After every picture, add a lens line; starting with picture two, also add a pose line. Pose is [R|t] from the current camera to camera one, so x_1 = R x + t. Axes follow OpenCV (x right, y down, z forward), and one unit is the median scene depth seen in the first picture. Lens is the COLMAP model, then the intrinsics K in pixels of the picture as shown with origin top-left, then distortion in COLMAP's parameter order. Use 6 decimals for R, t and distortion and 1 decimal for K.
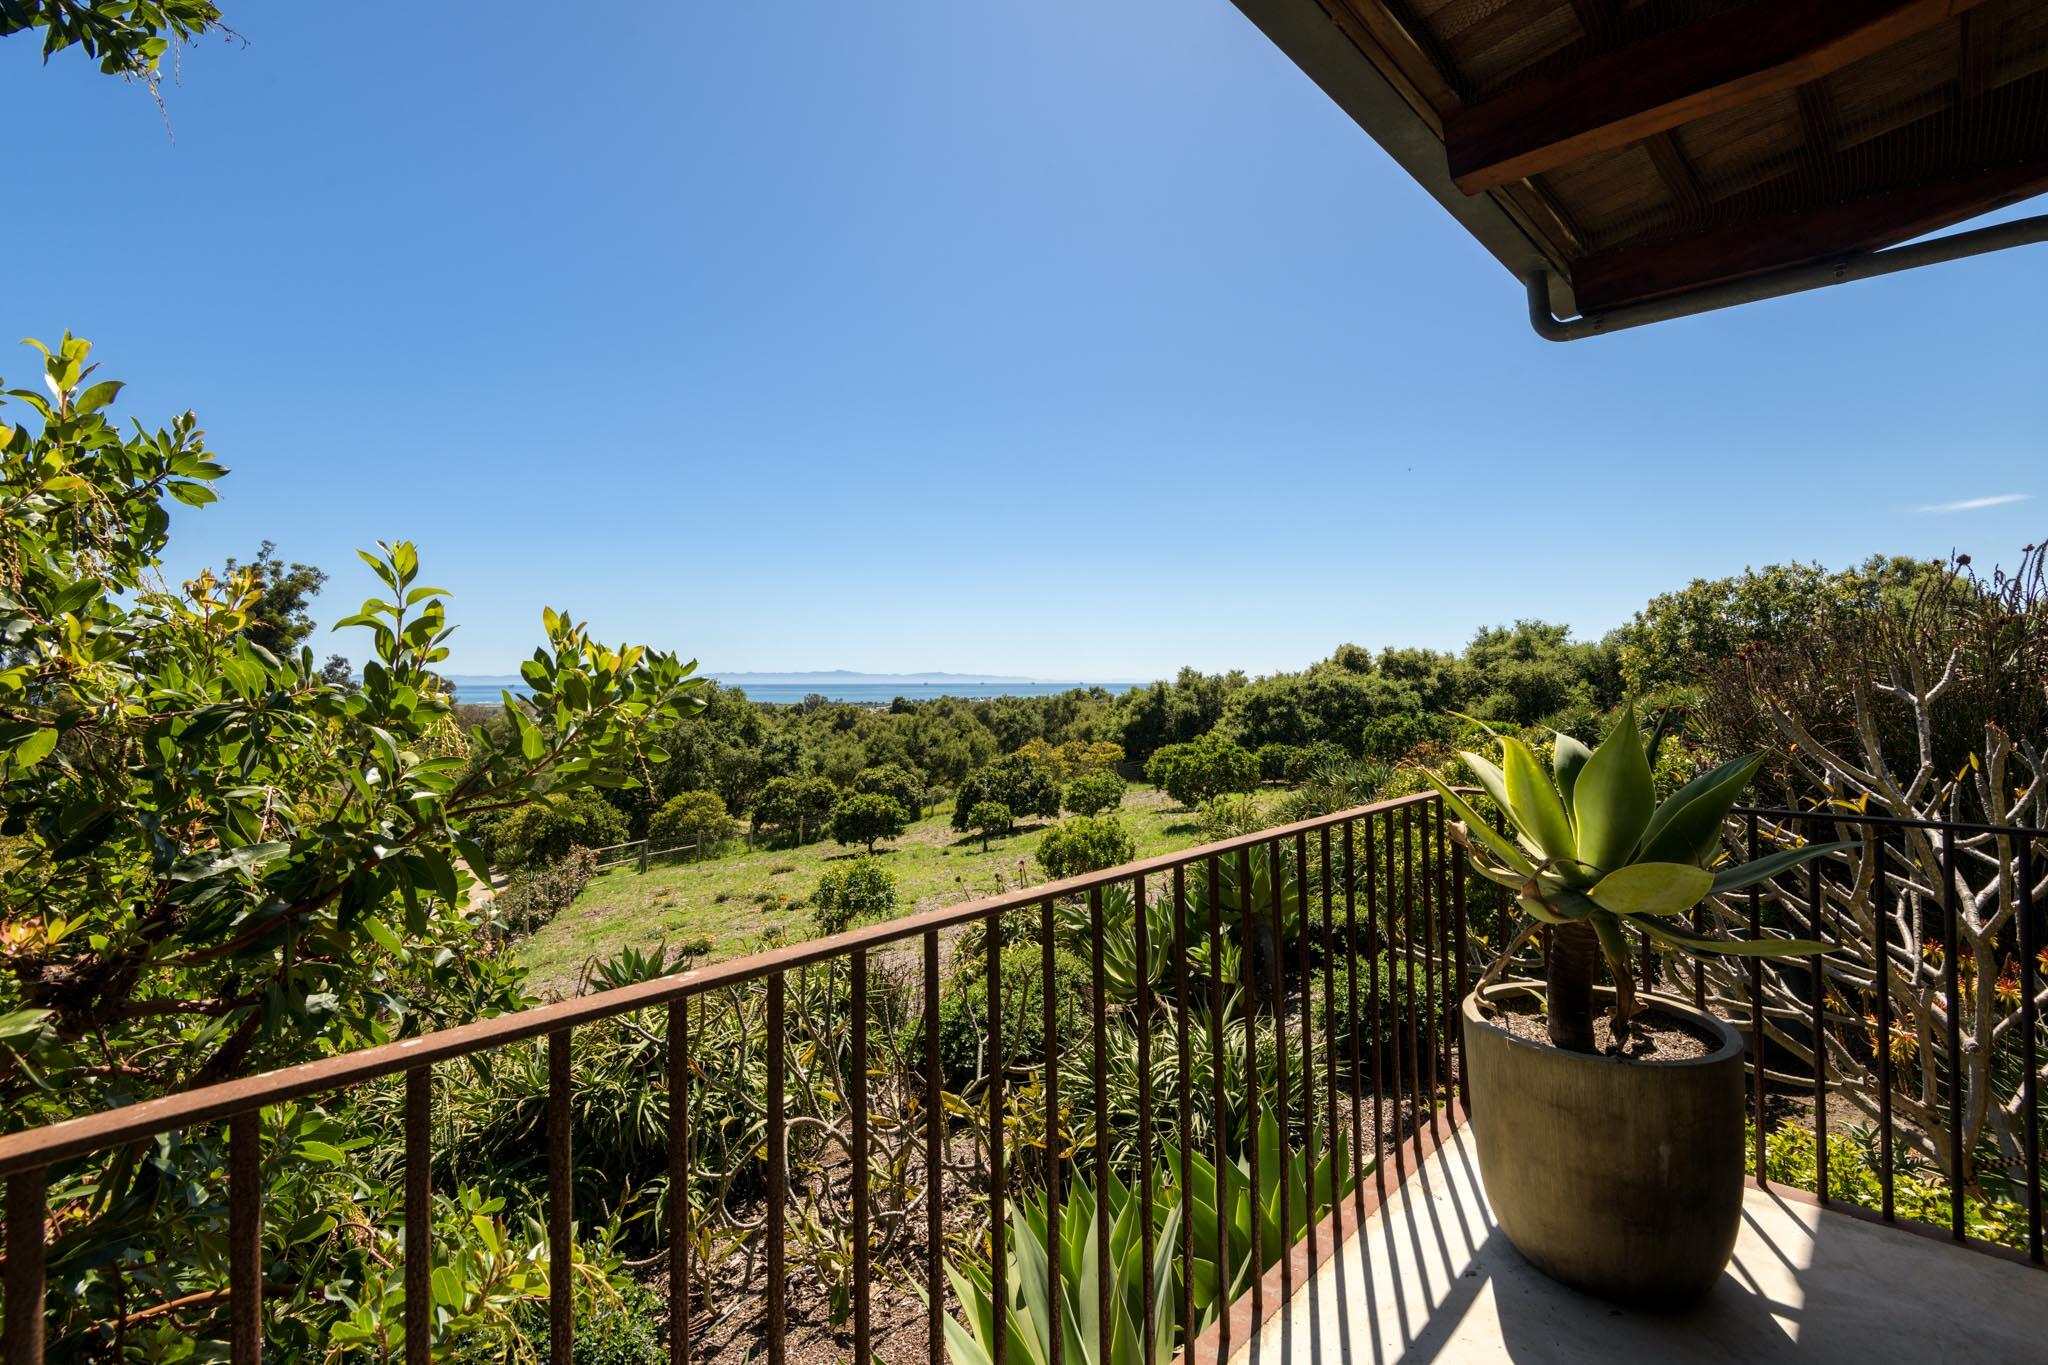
lens RADIAL K [[930.1, 0, 1022.7], [0, 930.1, 676.5], [0, 0, 1]] dist [0.004258, -0.002150]
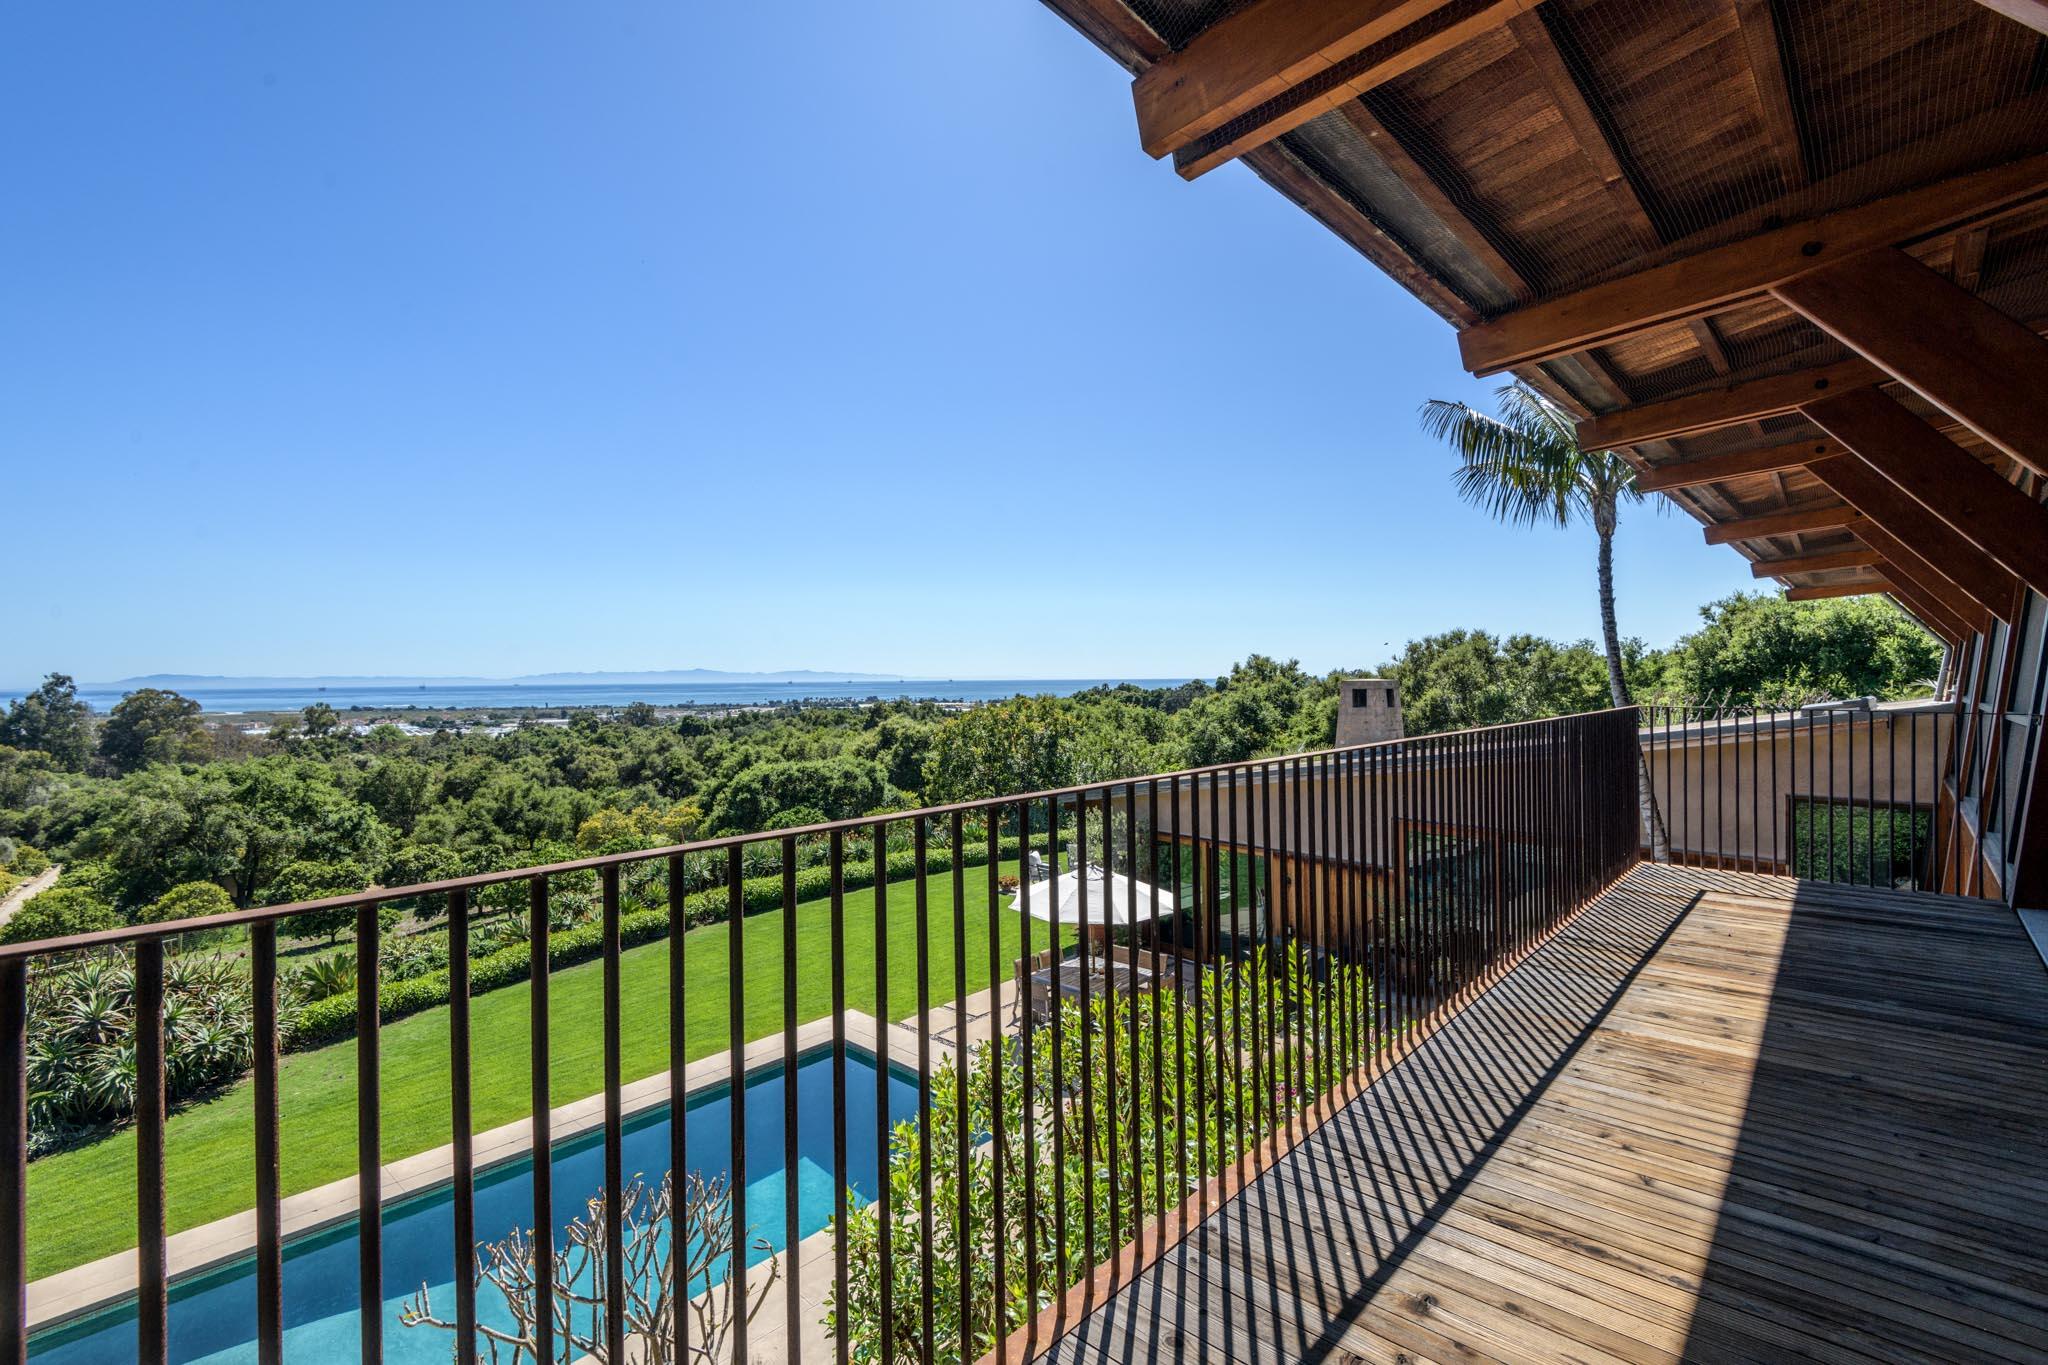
lens RADIAL K [[930.1, 0, 1035.1], [0, 930.1, 670.4], [0, 0, 1]] dist [0.004258, -0.002150]
pose [[0.990451, -0.005908, 0.137741, 0.329061], [0.005822, 0.999983, 0.001026, -0.082460], [-0.137745, -0.000214, 0.990468, -0.122859]]
